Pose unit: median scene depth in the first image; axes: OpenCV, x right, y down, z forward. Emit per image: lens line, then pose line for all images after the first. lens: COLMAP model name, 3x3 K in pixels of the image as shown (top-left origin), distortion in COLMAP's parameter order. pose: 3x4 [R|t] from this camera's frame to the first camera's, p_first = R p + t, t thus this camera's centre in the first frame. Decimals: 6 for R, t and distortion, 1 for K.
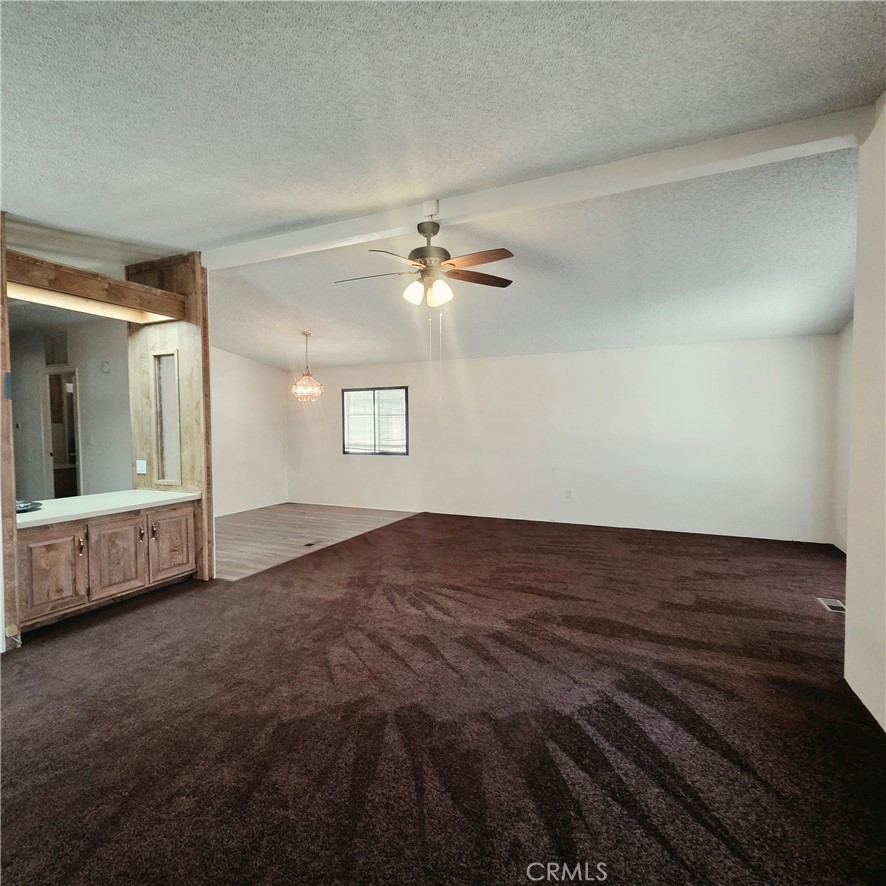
lens RADIAL K [[486.0, 0, 445.3], [0, 486.0, 444.5], [0, 0, 1]] dist [0.006366, -0.000030]
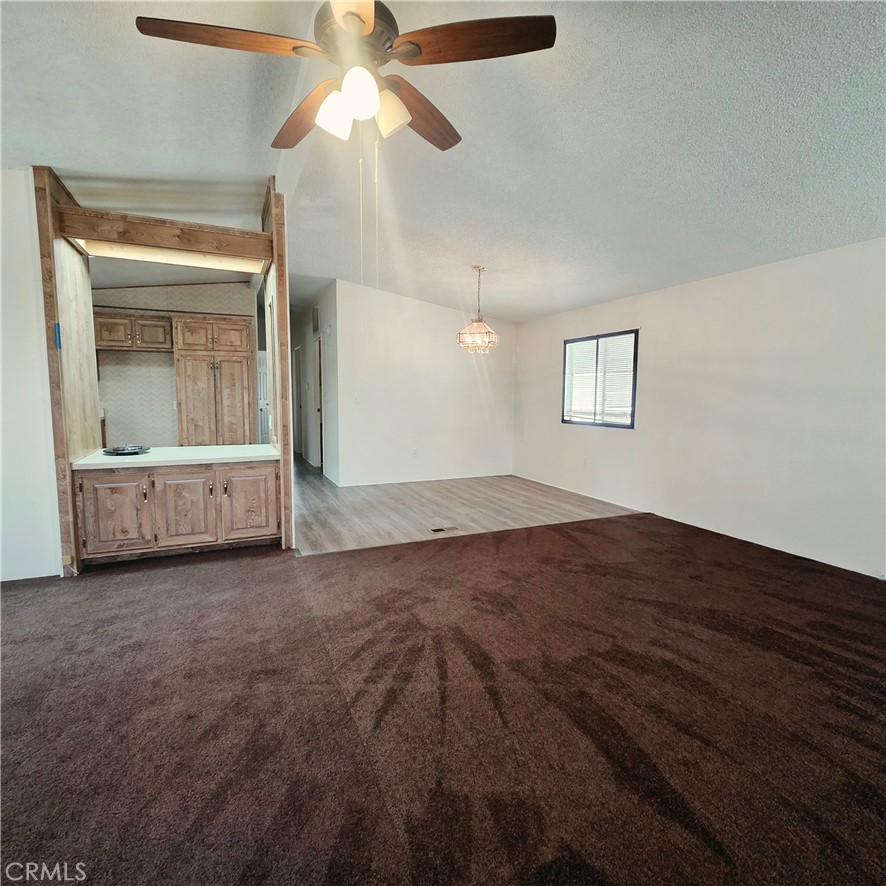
lens RADIAL K [[483.3, 0, 445.1], [0, 483.3, 443.1], [0, 0, 1]] dist [0.009690, -0.002323]
pose [[0.749357, 0.077622, -0.657601, 0.336775], [-0.038277, 0.996523, 0.074009, 0.002380], [0.661059, -0.030288, 0.749722, 0.553421]]
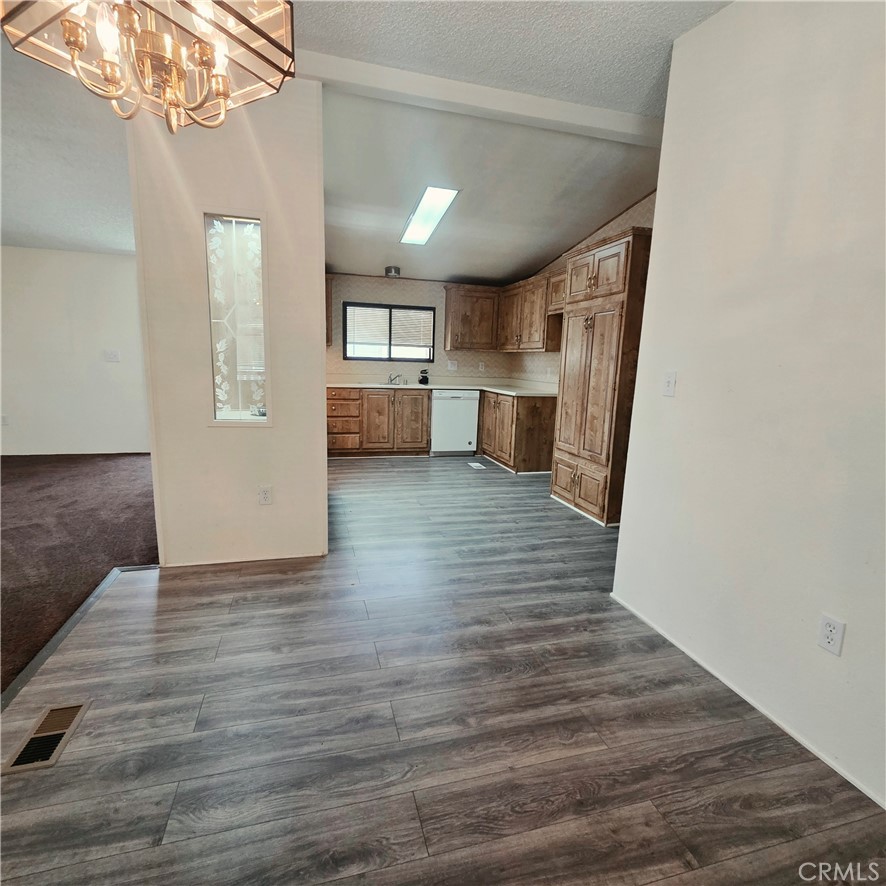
lens RADIAL K [[486.0, 0, 445.3], [0, 486.0, 444.5], [0, 0, 1]] dist [0.006366, -0.000030]
pose [[-0.765694, 0.090880, -0.636752, -0.391986], [-0.054907, 0.977119, 0.205484, -0.047407], [0.640857, 0.192300, -0.743185, 1.834689]]
